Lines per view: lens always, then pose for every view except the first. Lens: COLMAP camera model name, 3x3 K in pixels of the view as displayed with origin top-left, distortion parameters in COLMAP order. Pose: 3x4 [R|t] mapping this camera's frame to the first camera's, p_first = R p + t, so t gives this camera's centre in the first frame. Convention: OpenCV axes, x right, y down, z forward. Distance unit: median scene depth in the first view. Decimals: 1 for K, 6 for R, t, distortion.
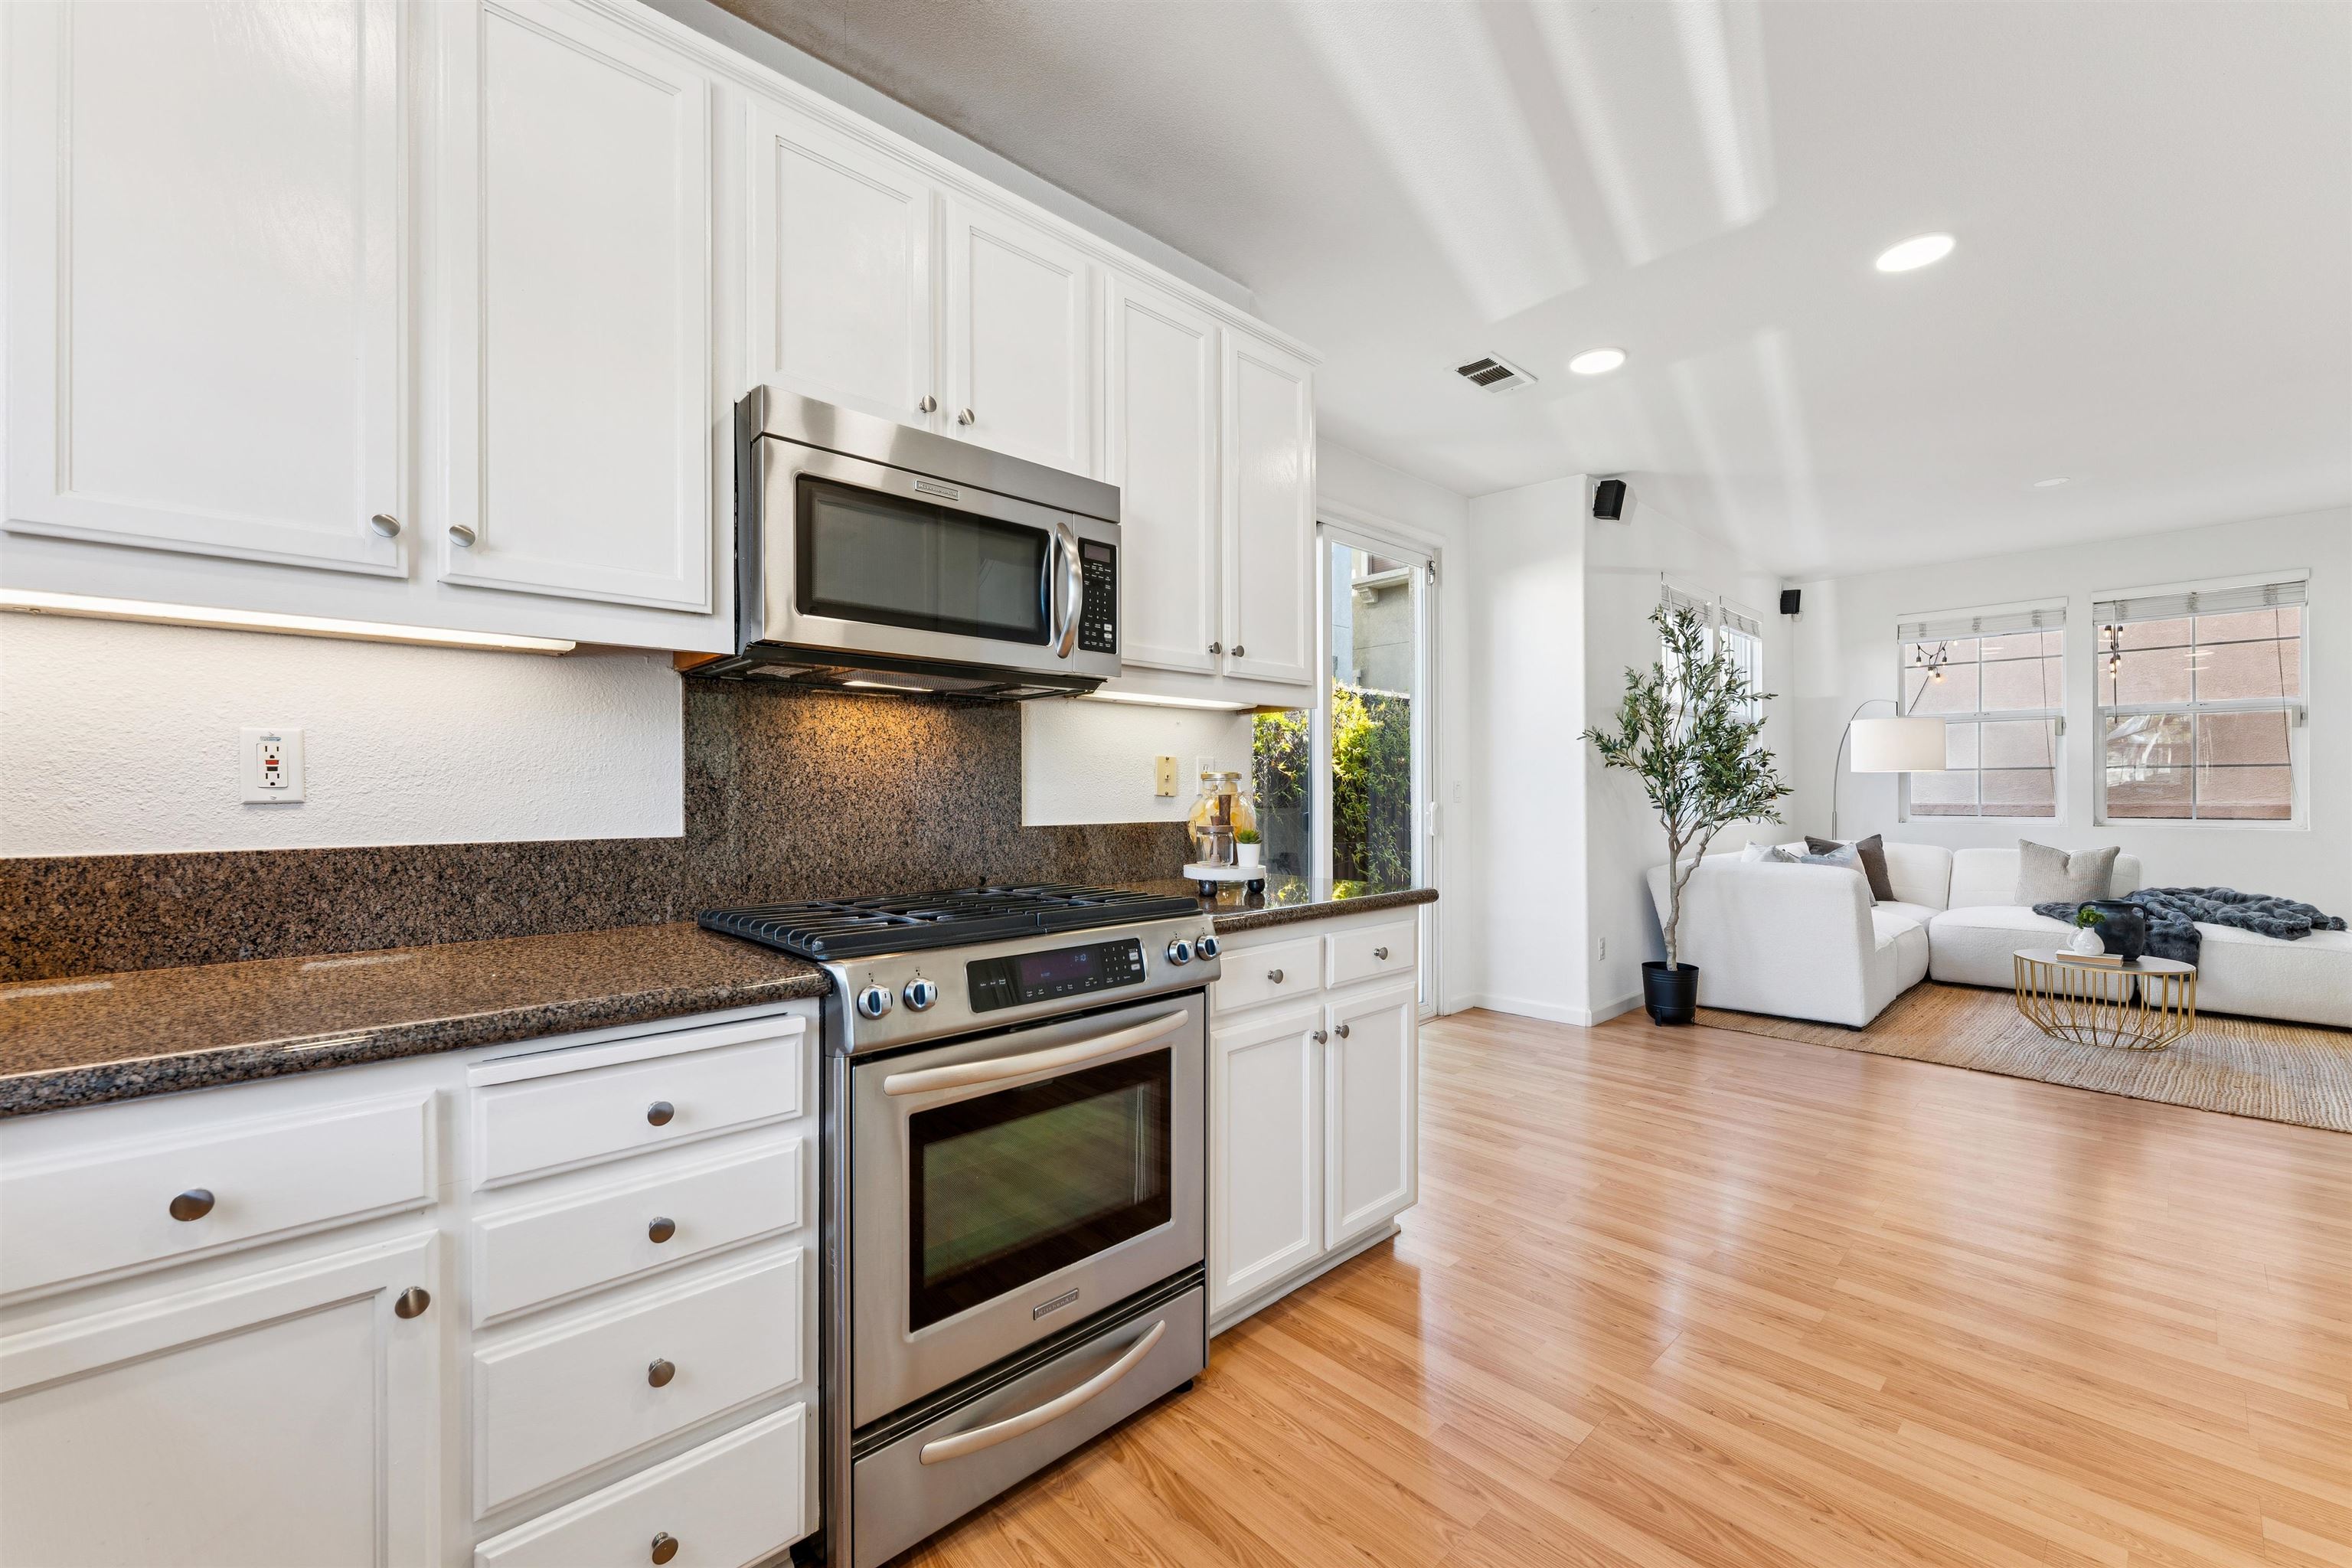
lens RADIAL K [[949.9, 0, 1190.6], [0, 949.9, 772.4], [0, 0, 1]] dist [0.002085, -0.002259]
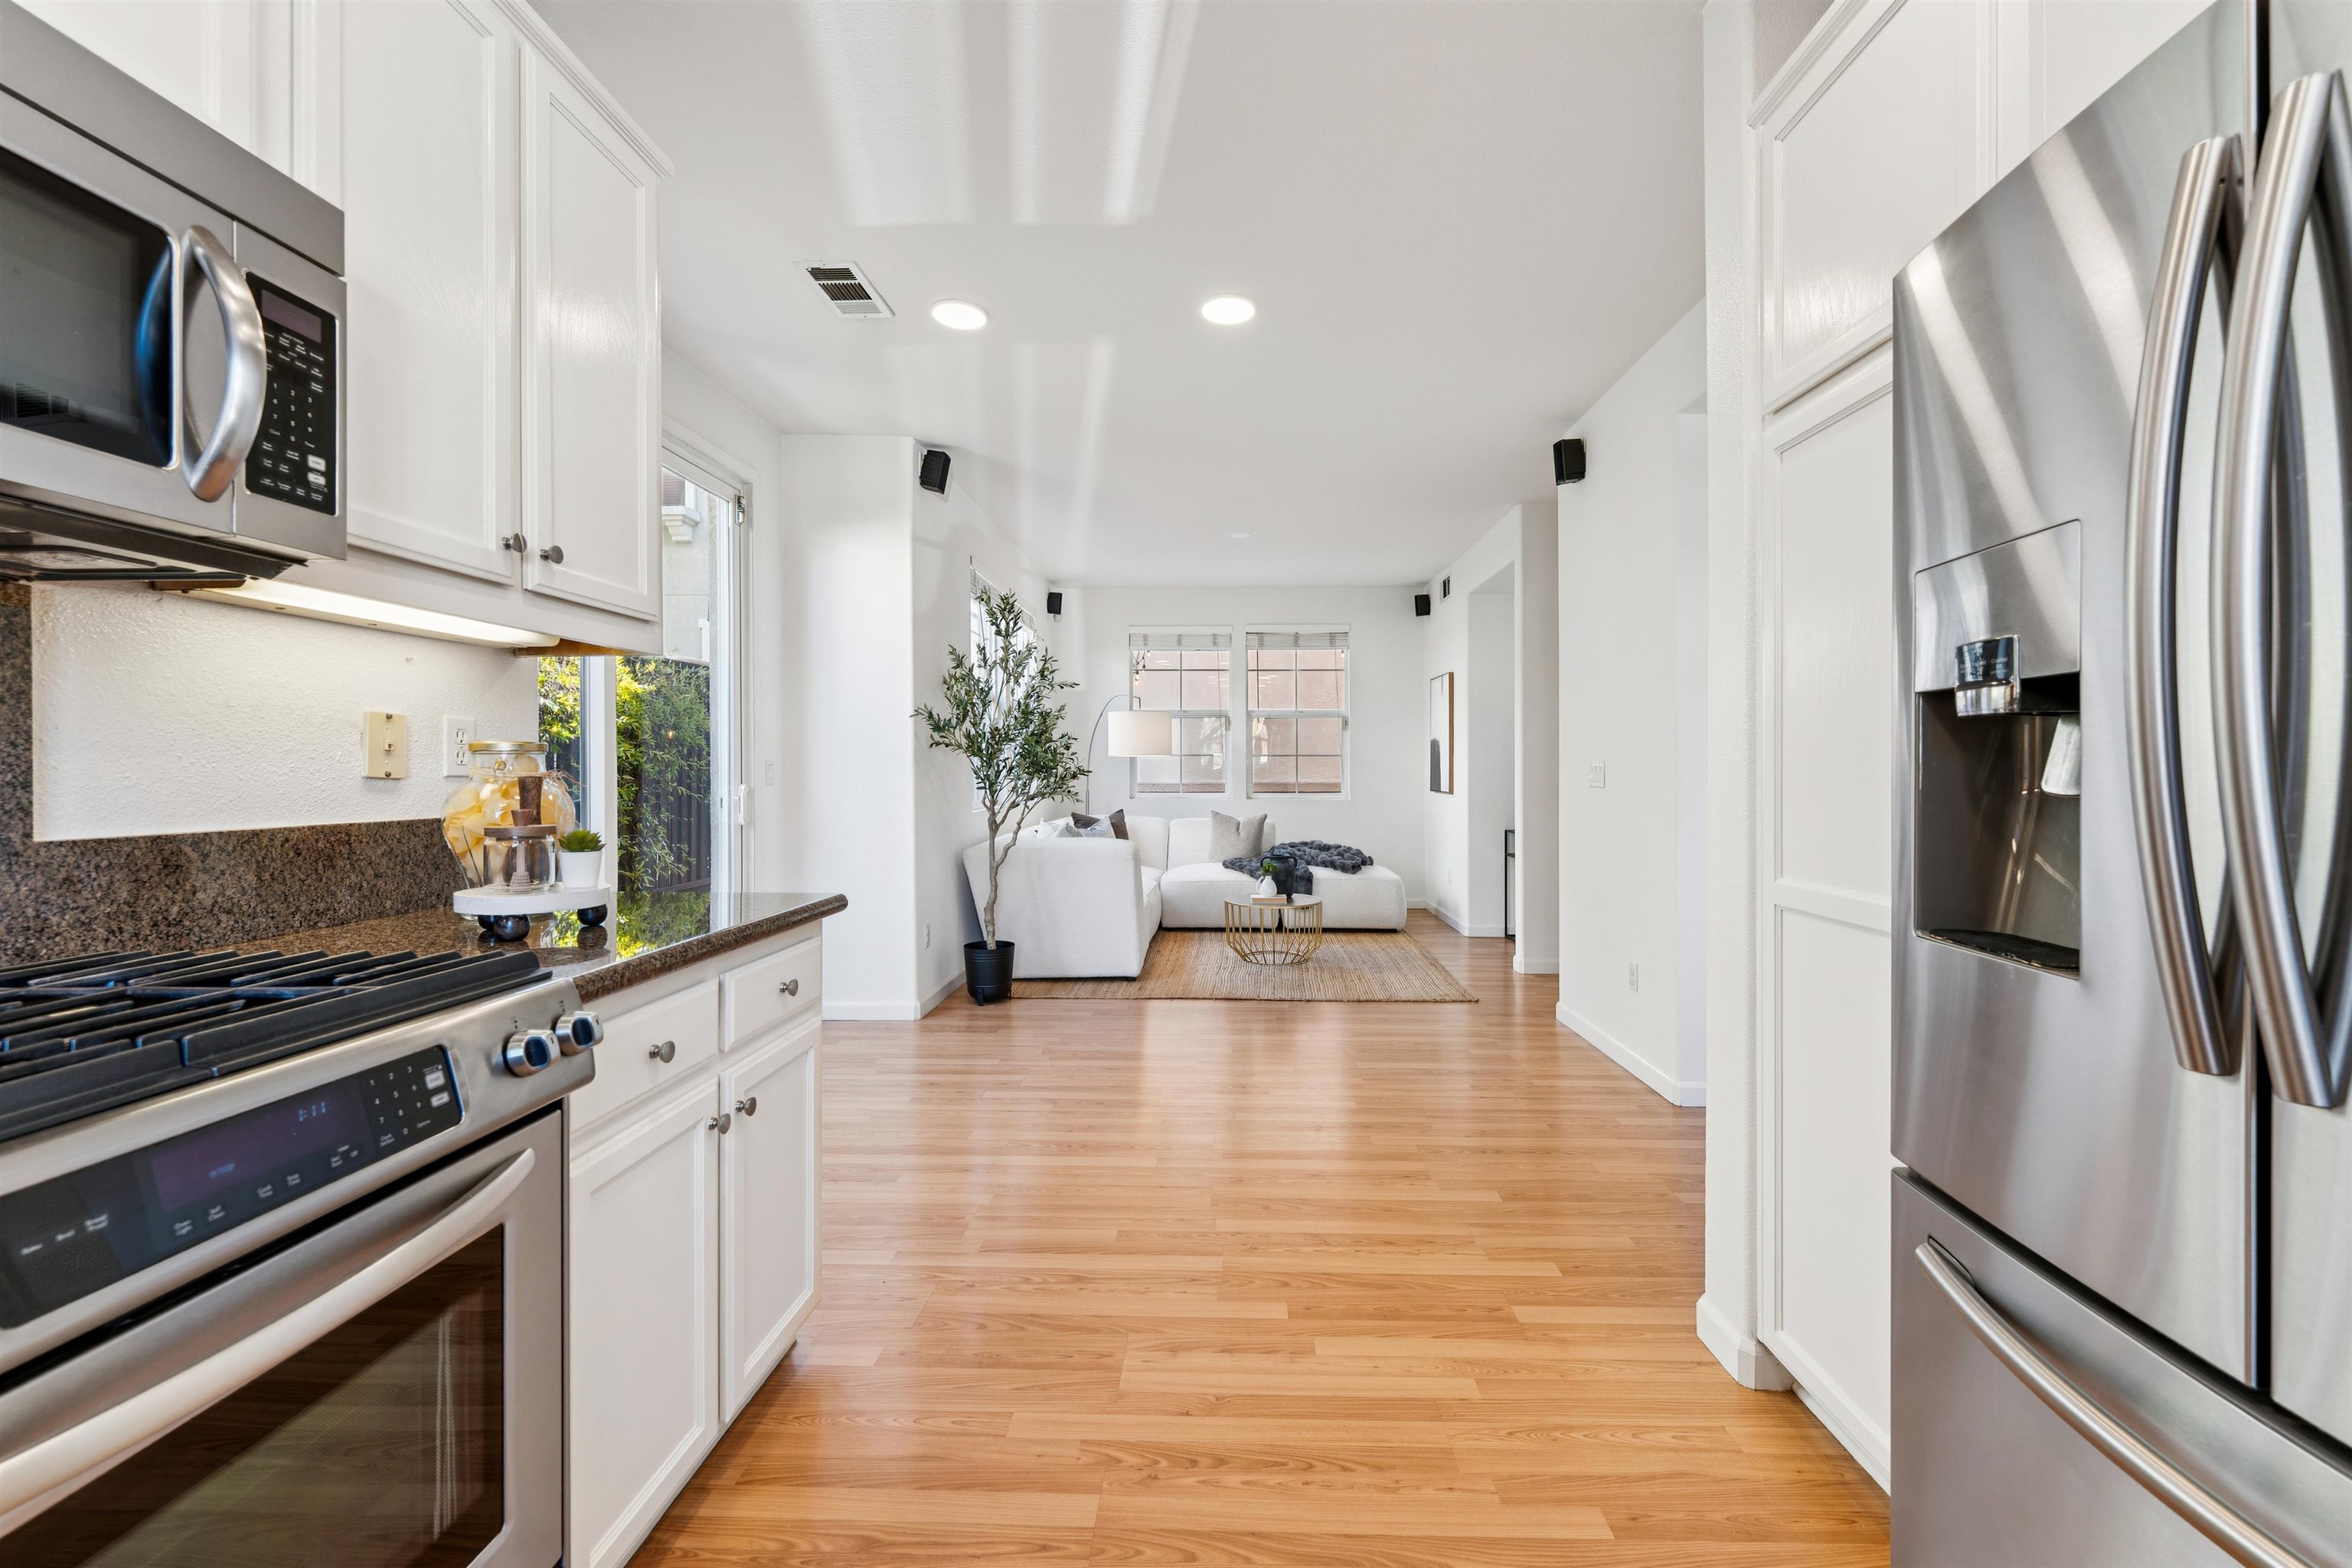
lens RADIAL K [[949.9, 0, 1204.5], [0, 949.9, 766.8], [0, 0, 1]] dist [0.002085, -0.002259]
pose [[0.706689, 0.006186, 0.707498, -0.097122], [-0.016234, 0.999840, 0.007473, 0.005046], [-0.707338, -0.016767, 0.706676, 0.234631]]
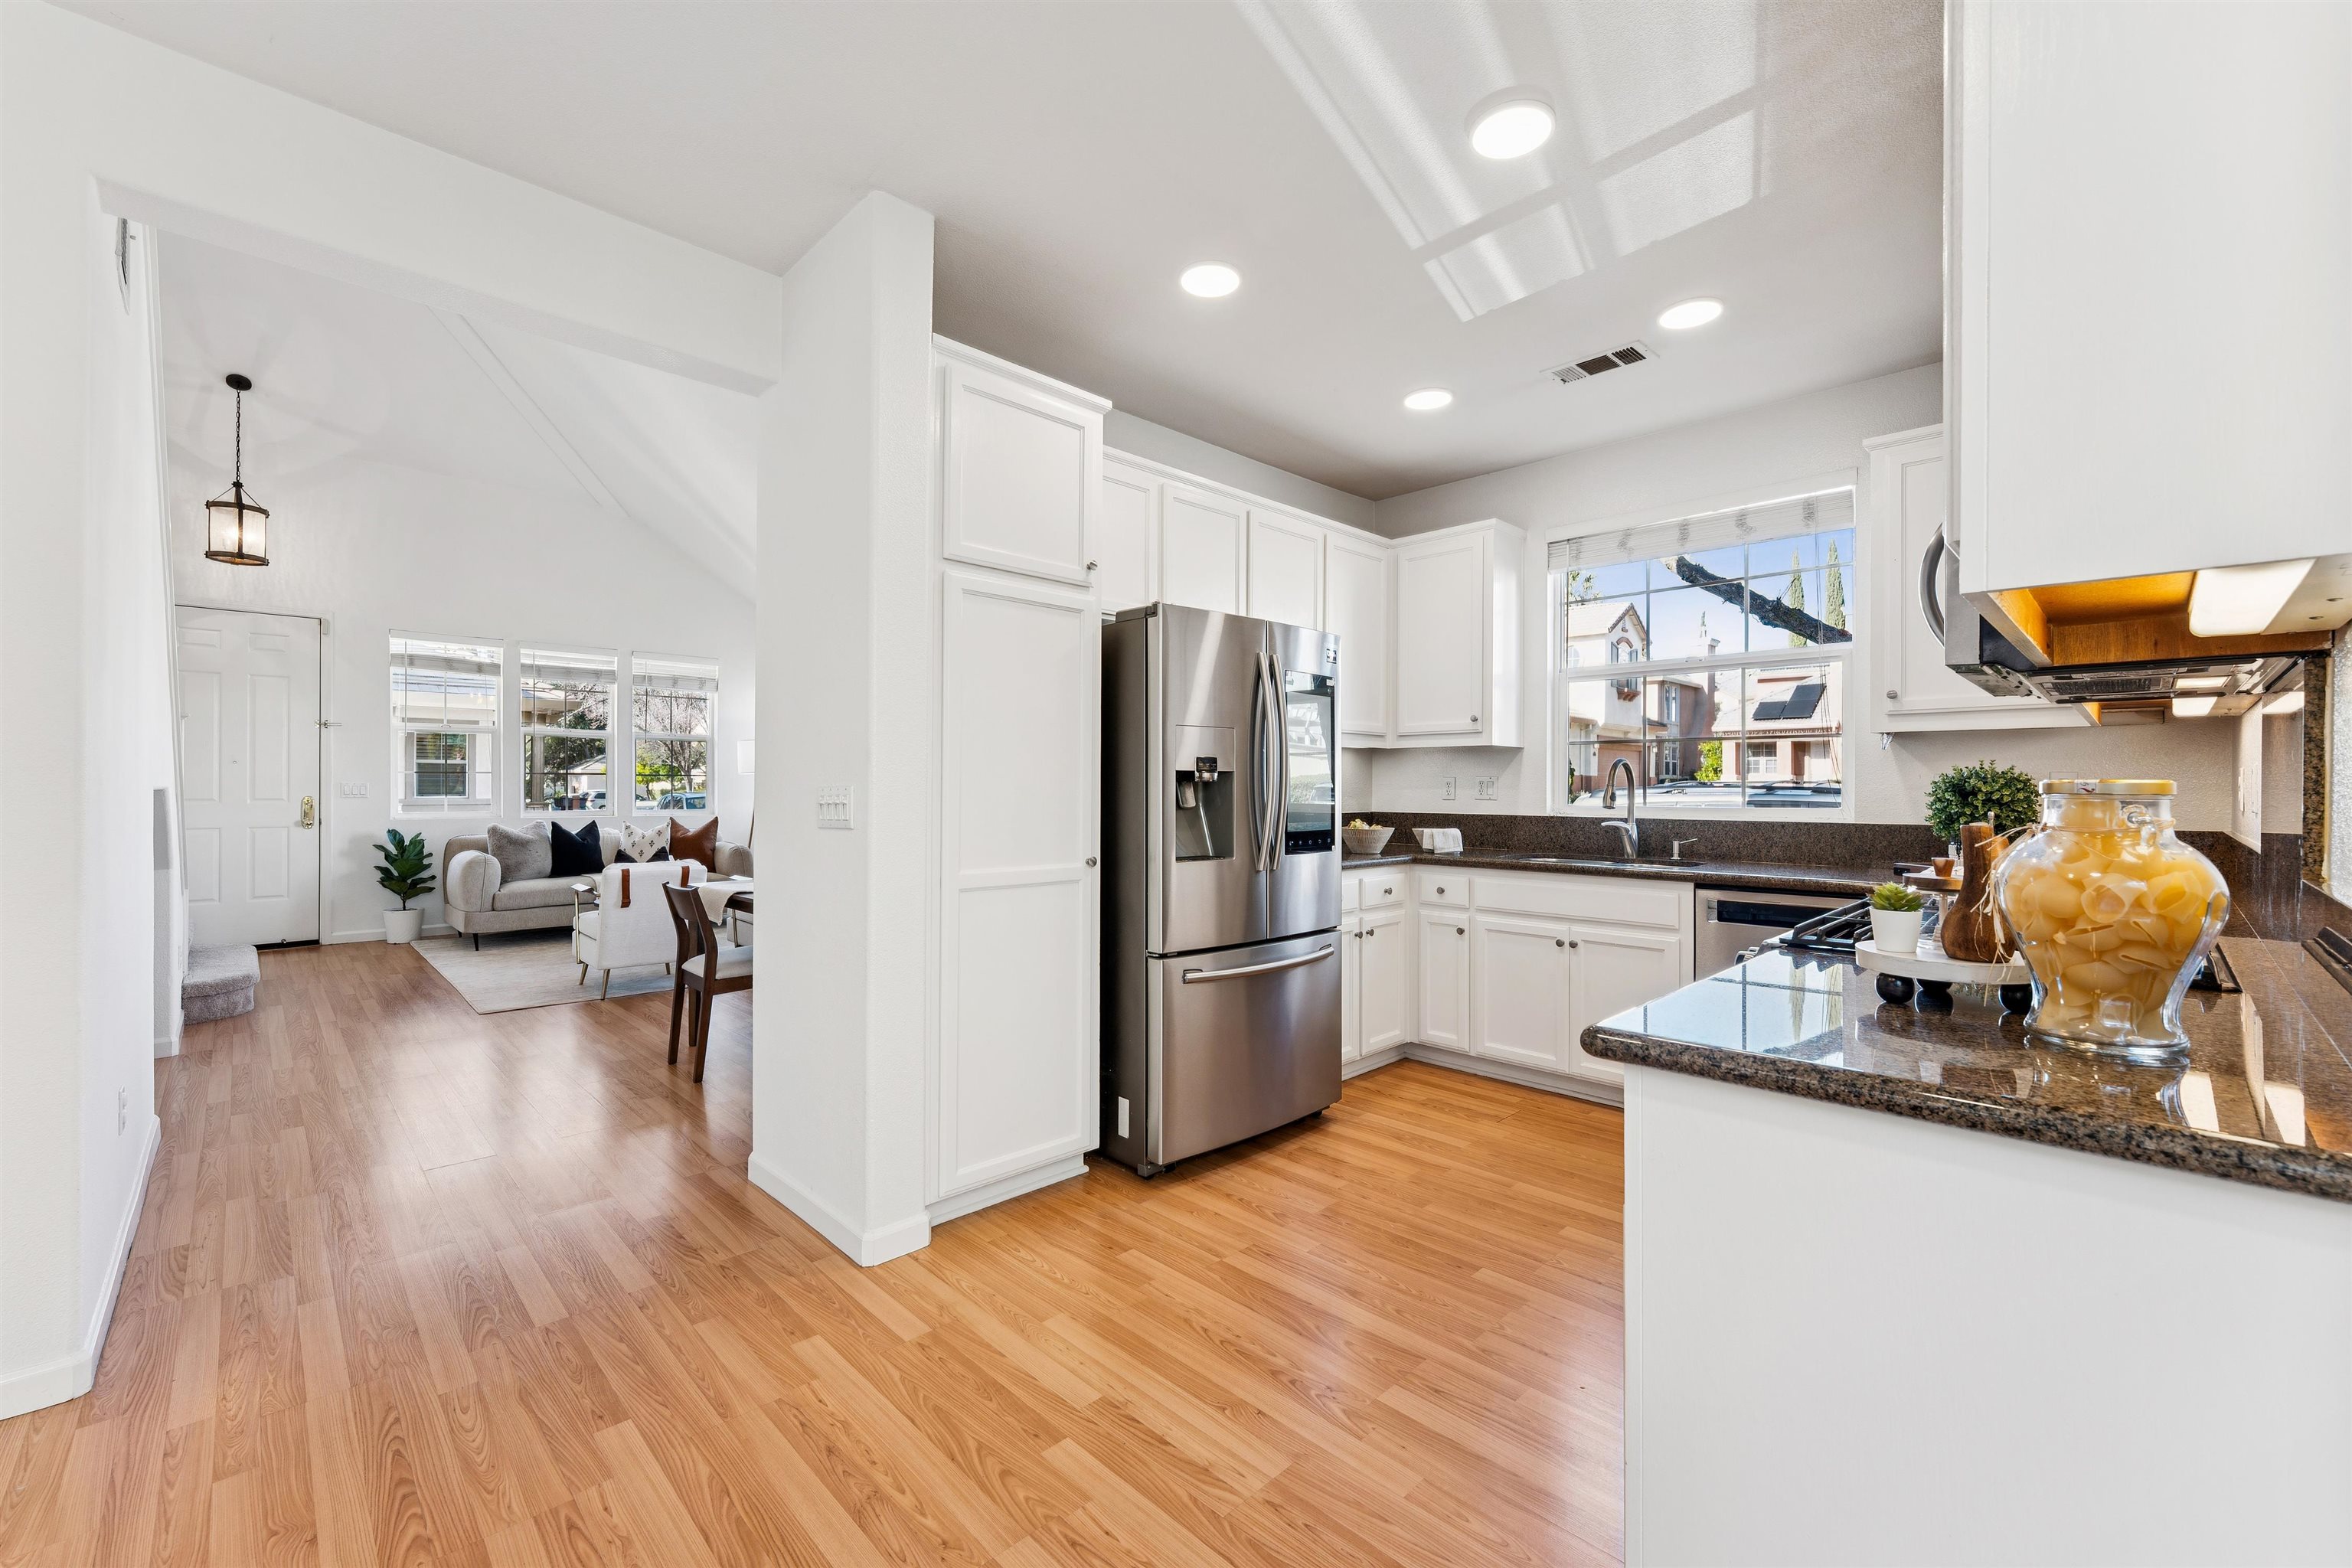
lens RADIAL K [[949.9, 0, 1179.5], [0, 949.9, 793.9], [0, 0, 1]] dist [0.002085, -0.002259]
pose [[-0.999948, 0.000814, -0.010123, 0.484168], [0.000952, 0.999906, -0.013673, 0.012481], [0.010110, -0.013682, -0.999855, 1.530527]]
